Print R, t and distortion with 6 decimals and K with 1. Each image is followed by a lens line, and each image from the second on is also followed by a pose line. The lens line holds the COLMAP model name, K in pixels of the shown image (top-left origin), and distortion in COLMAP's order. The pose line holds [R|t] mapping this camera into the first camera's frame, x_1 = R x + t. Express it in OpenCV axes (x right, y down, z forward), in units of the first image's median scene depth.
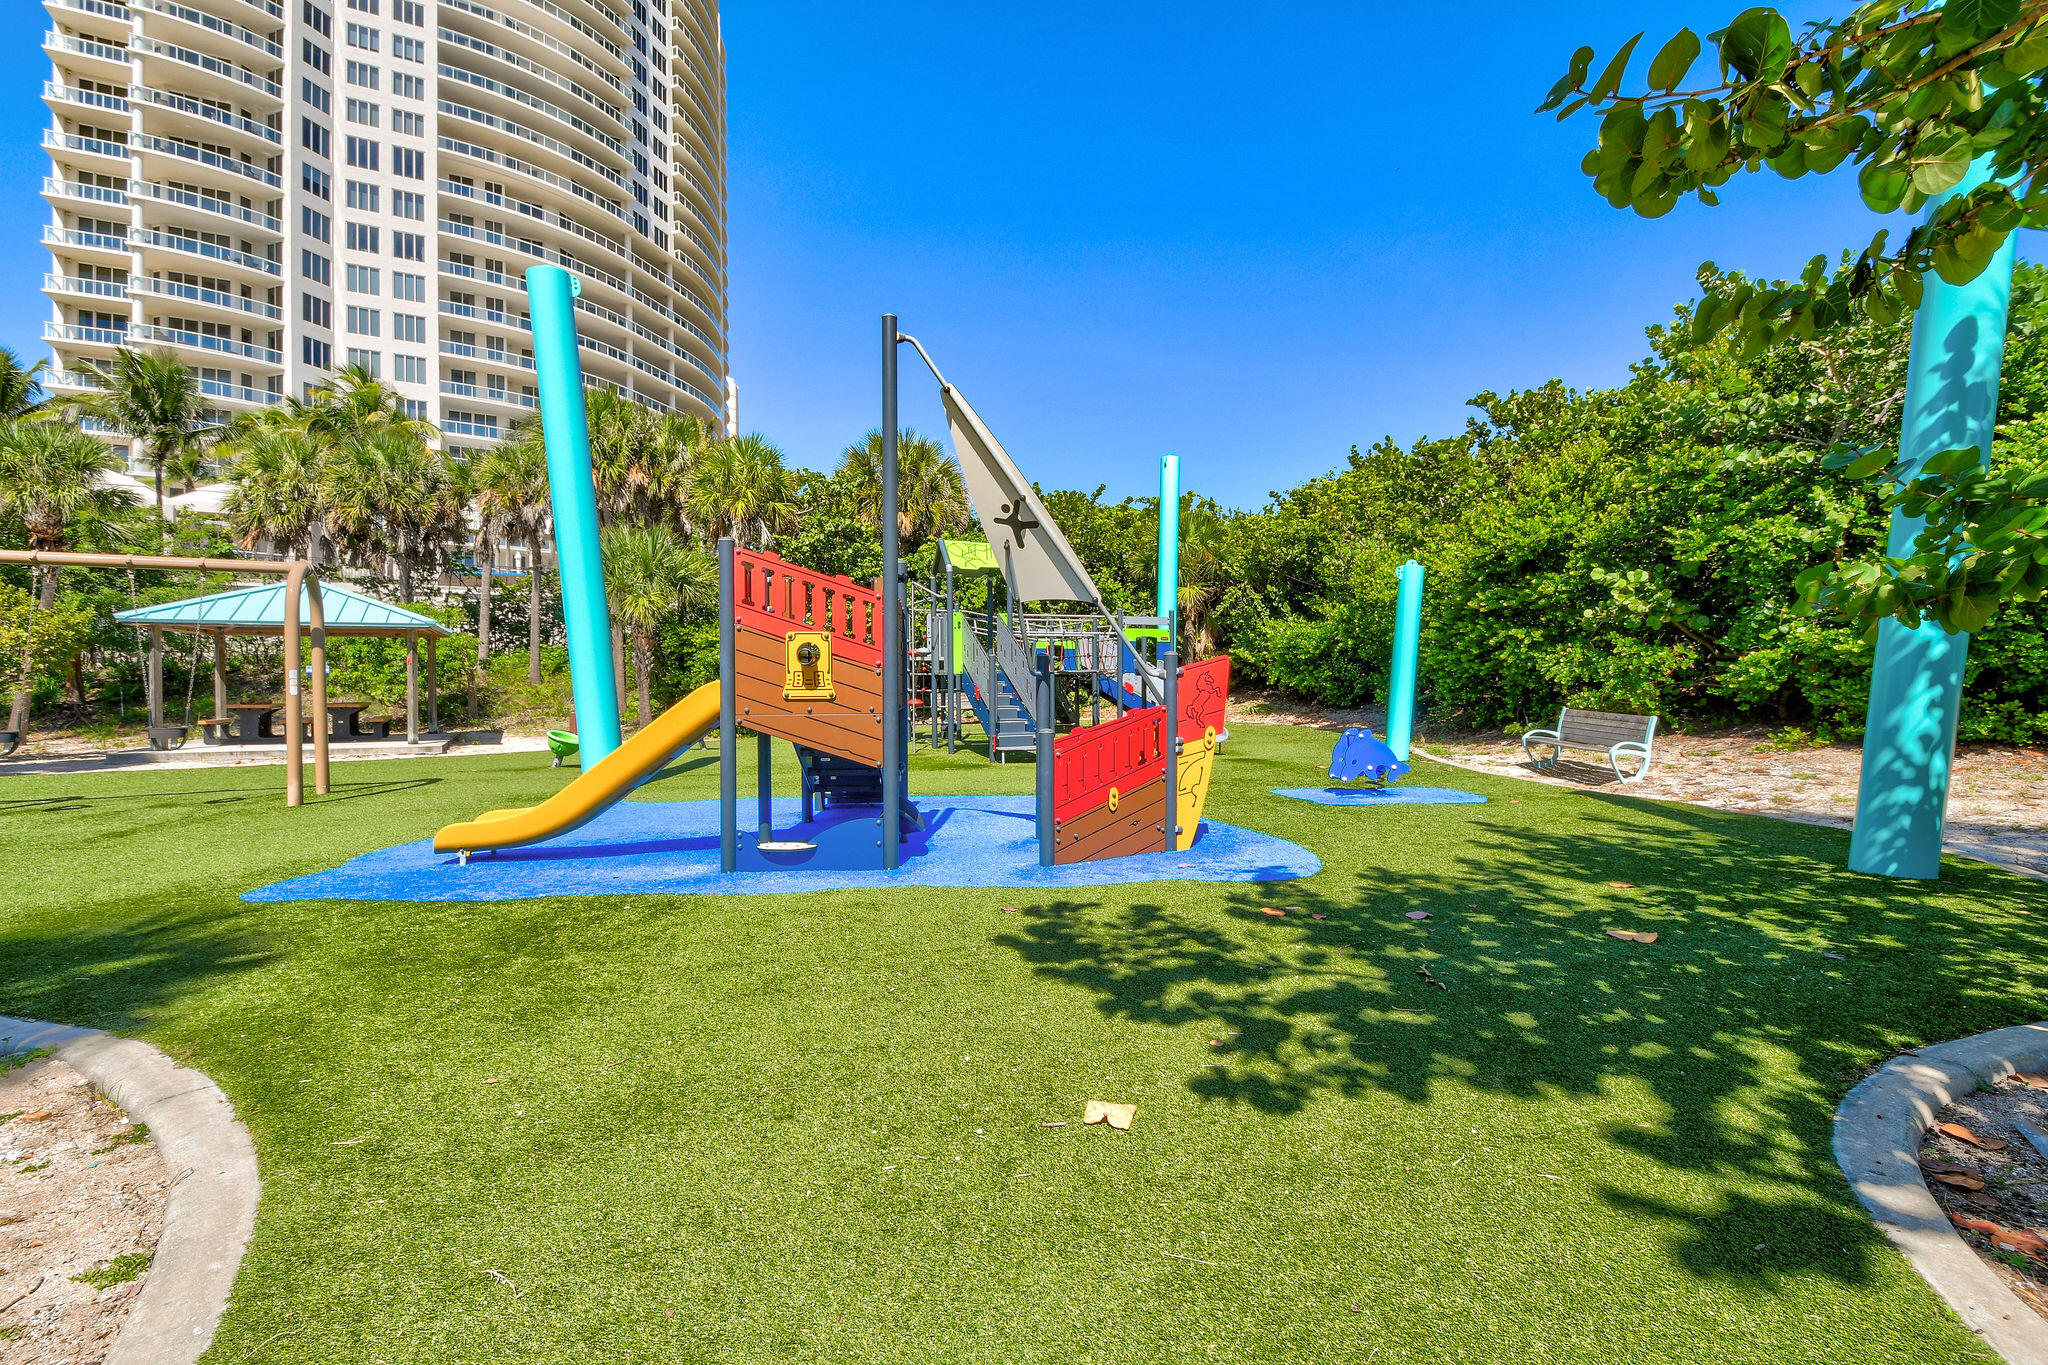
lens RADIAL K [[885.3, 0, 1022.8], [0, 885.3, 703.9], [0, 0, 1]] dist [0.021749, -0.017860]
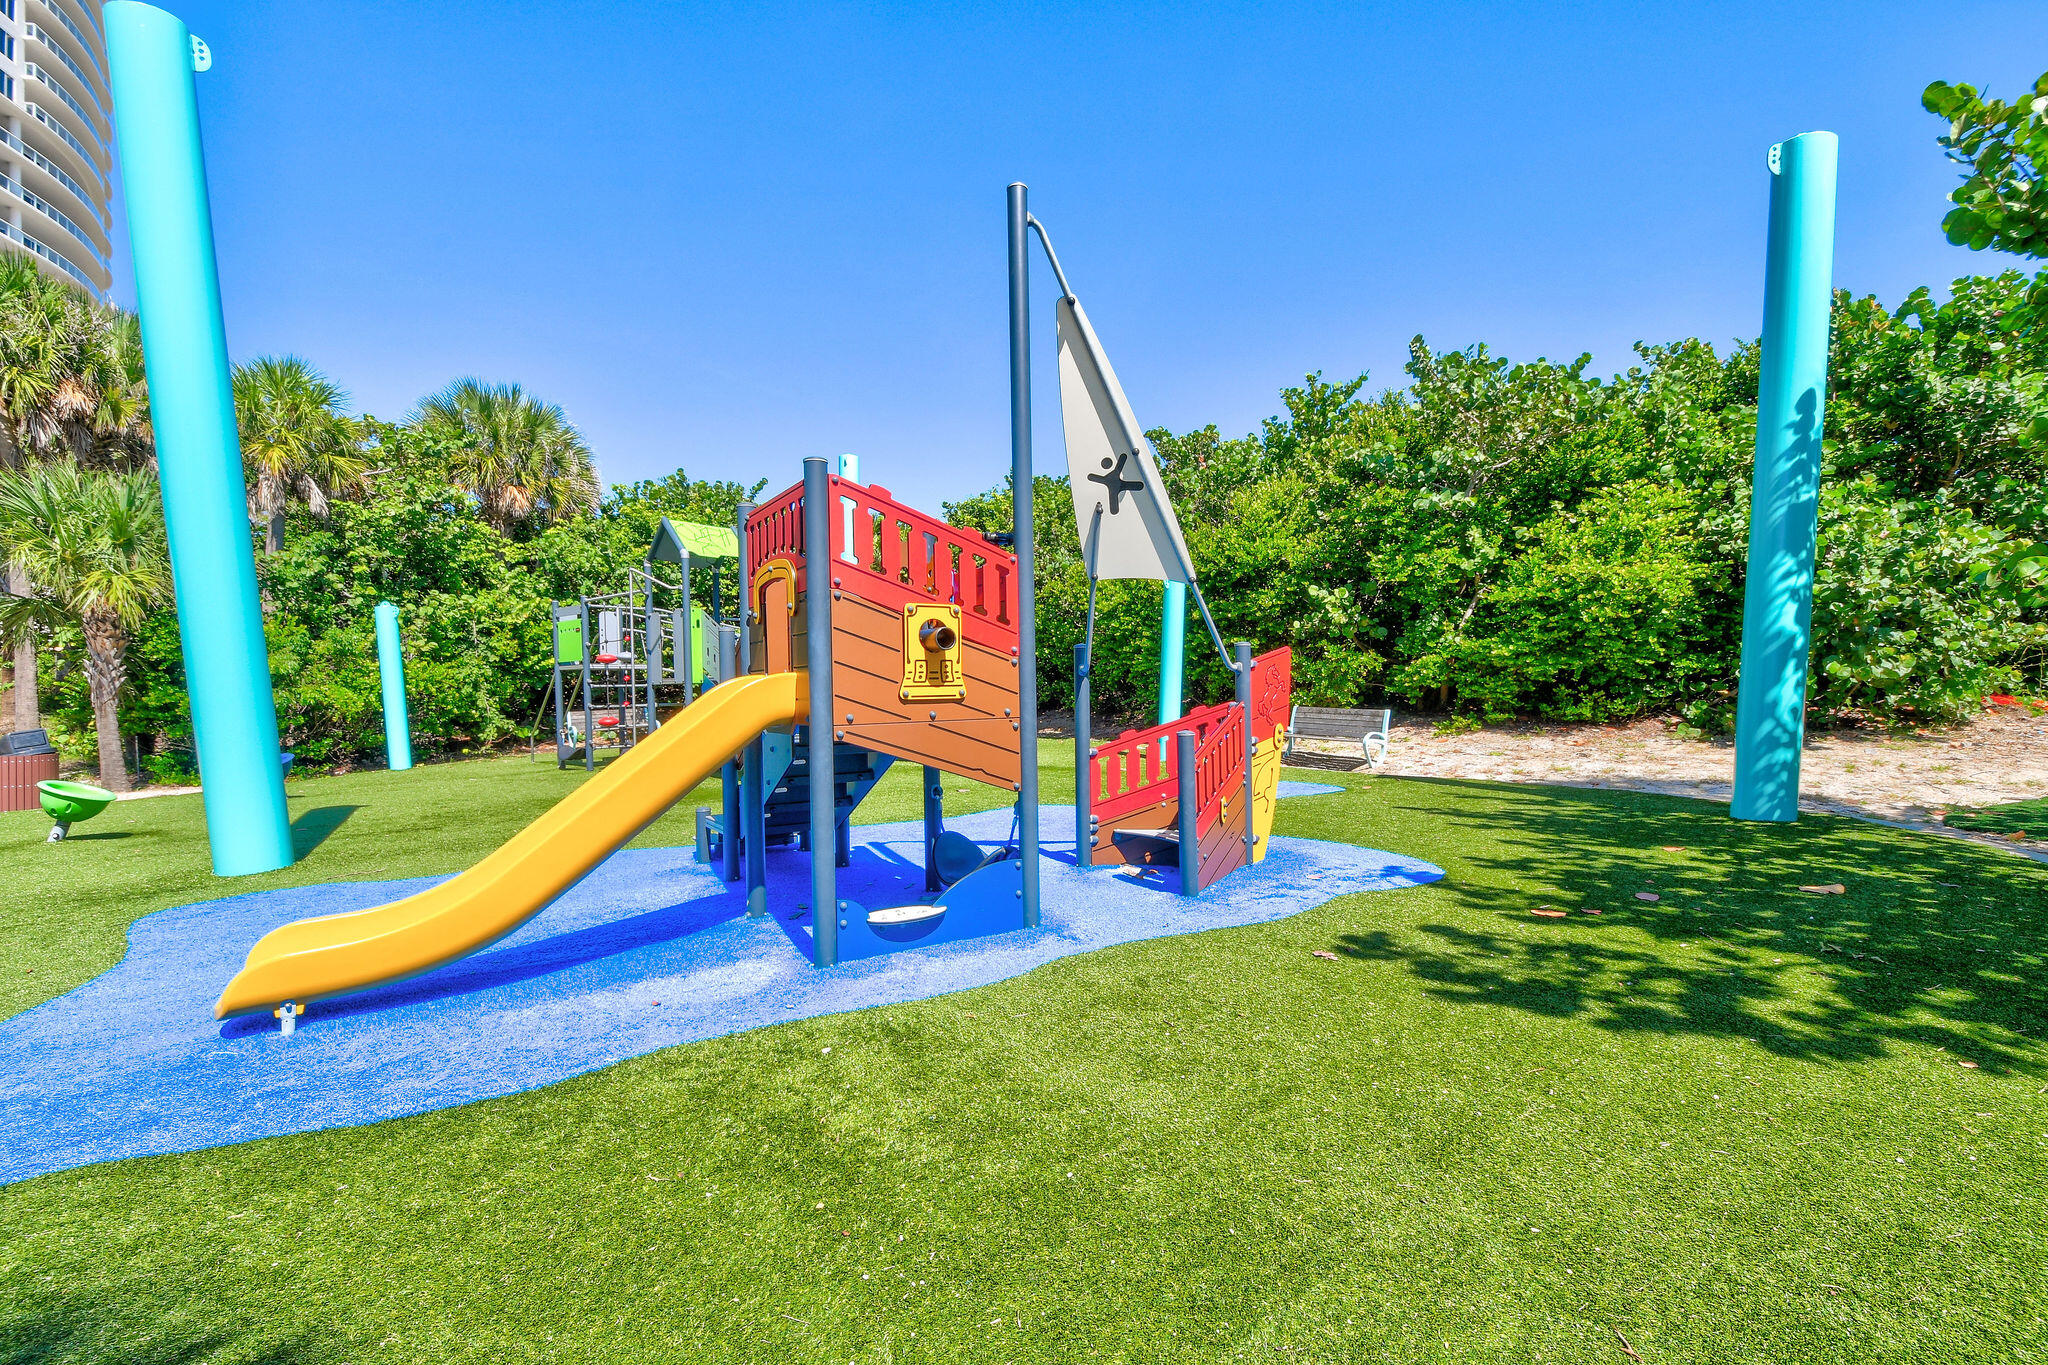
lens RADIAL K [[885.3, 0, 1022.8], [0, 885.3, 703.9], [0, 0, 1]] dist [0.021749, -0.017860]
pose [[0.879520, -0.021581, 0.475373, -0.235169], [0.030308, 0.999483, -0.010701, 0.003574], [-0.474896, 0.023819, 0.879720, 0.158545]]
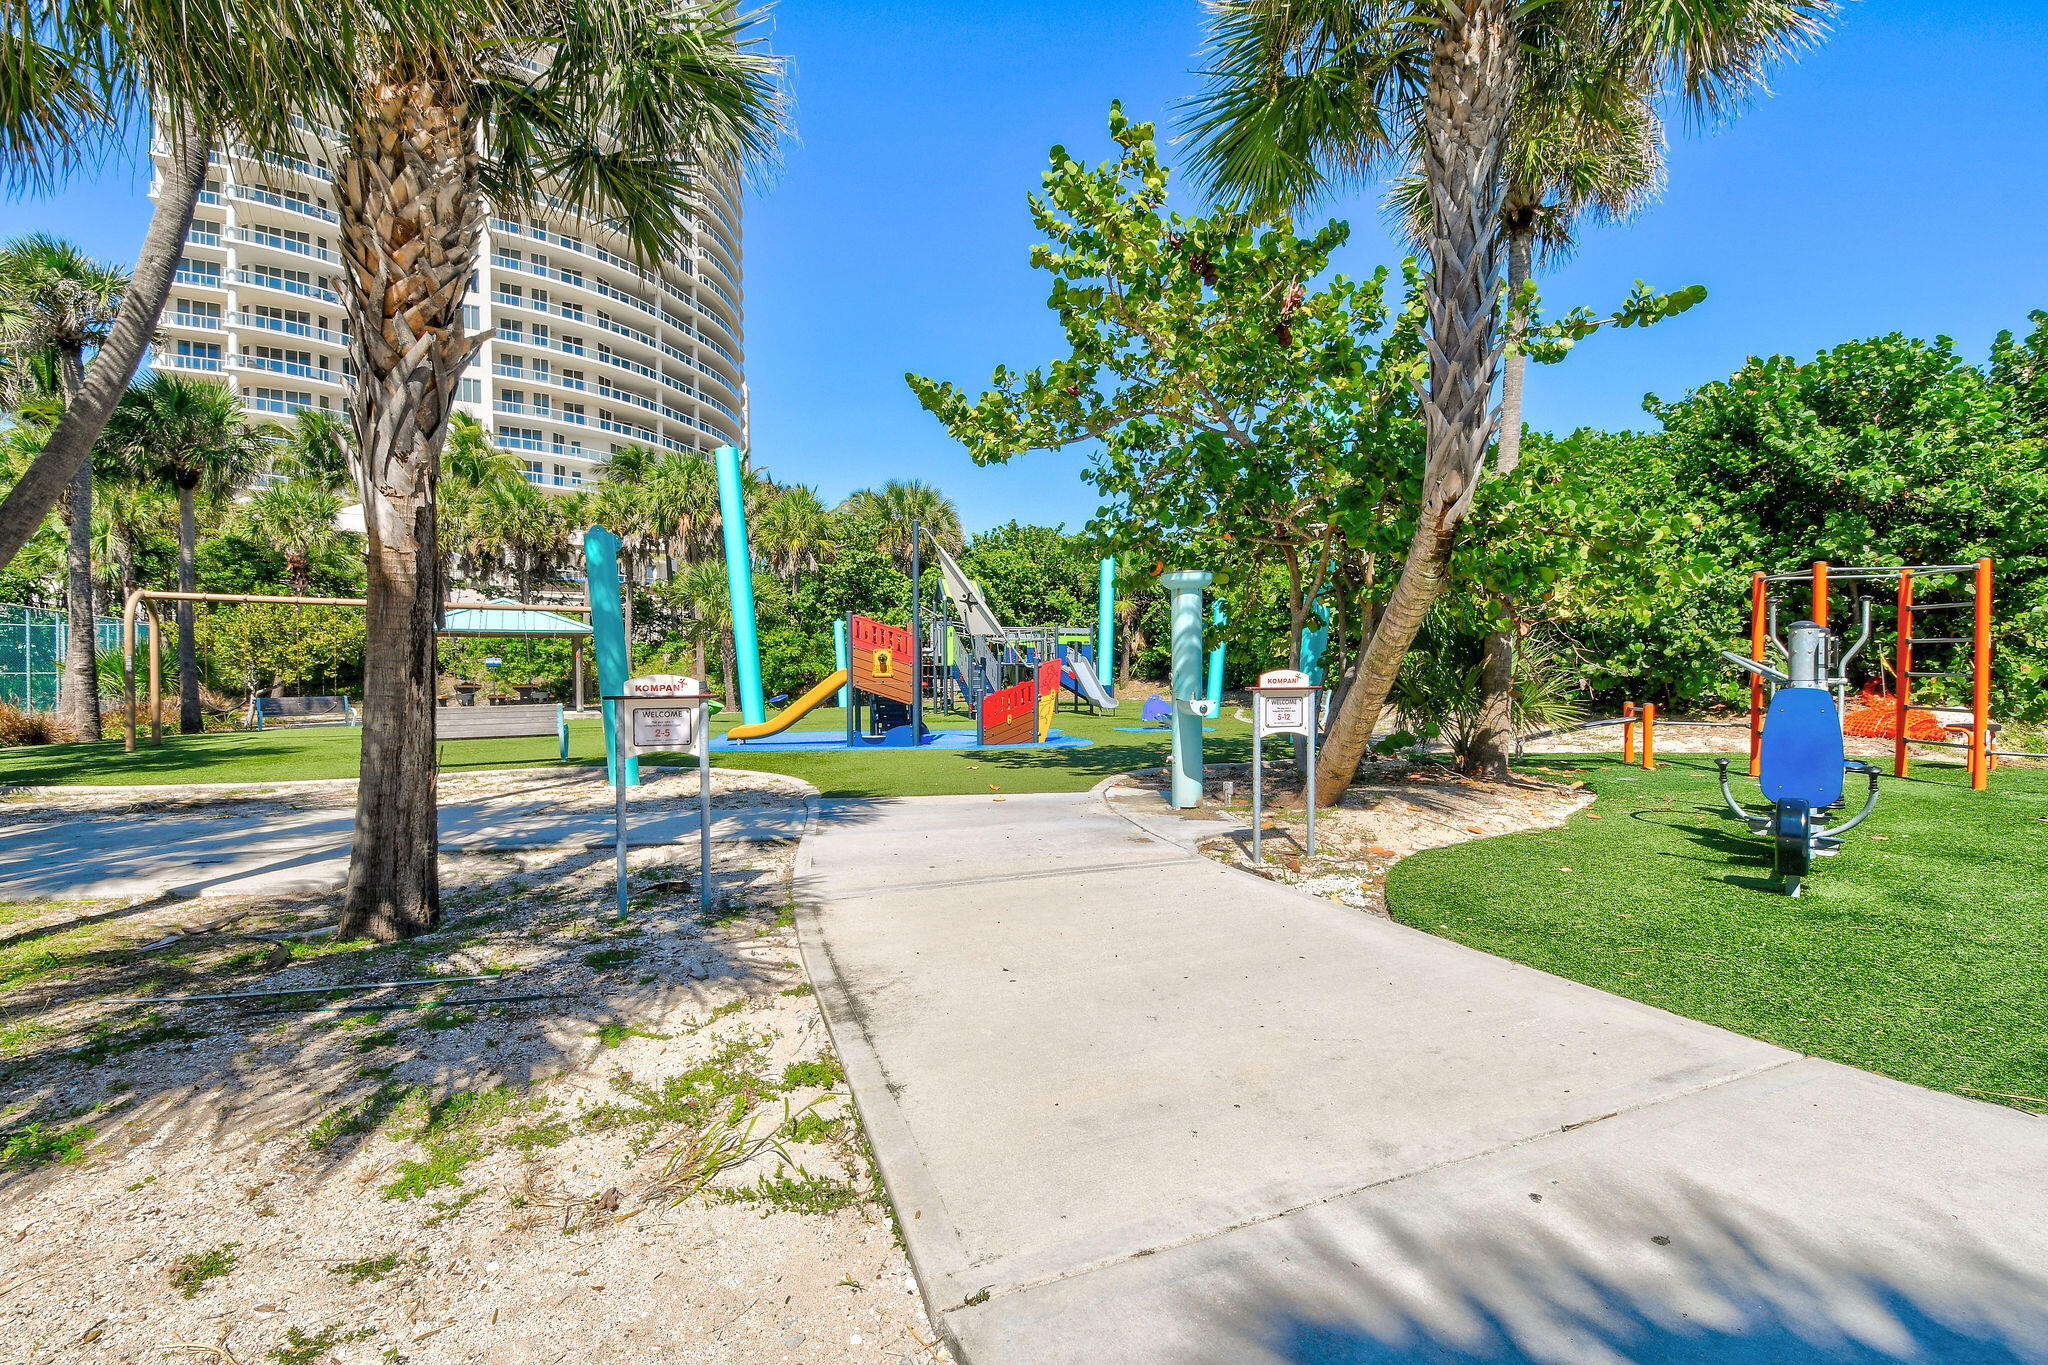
lens RADIAL K [[885.3, 0, 1022.8], [0, 885.3, 703.9], [0, 0, 1]] dist [0.021749, -0.017860]
pose [[0.999994, 0.001379, -0.003231, 0.070947], [-0.001343, 0.999937, 0.011112, 0.019381], [0.003246, -0.011107, 0.999933, -0.666990]]
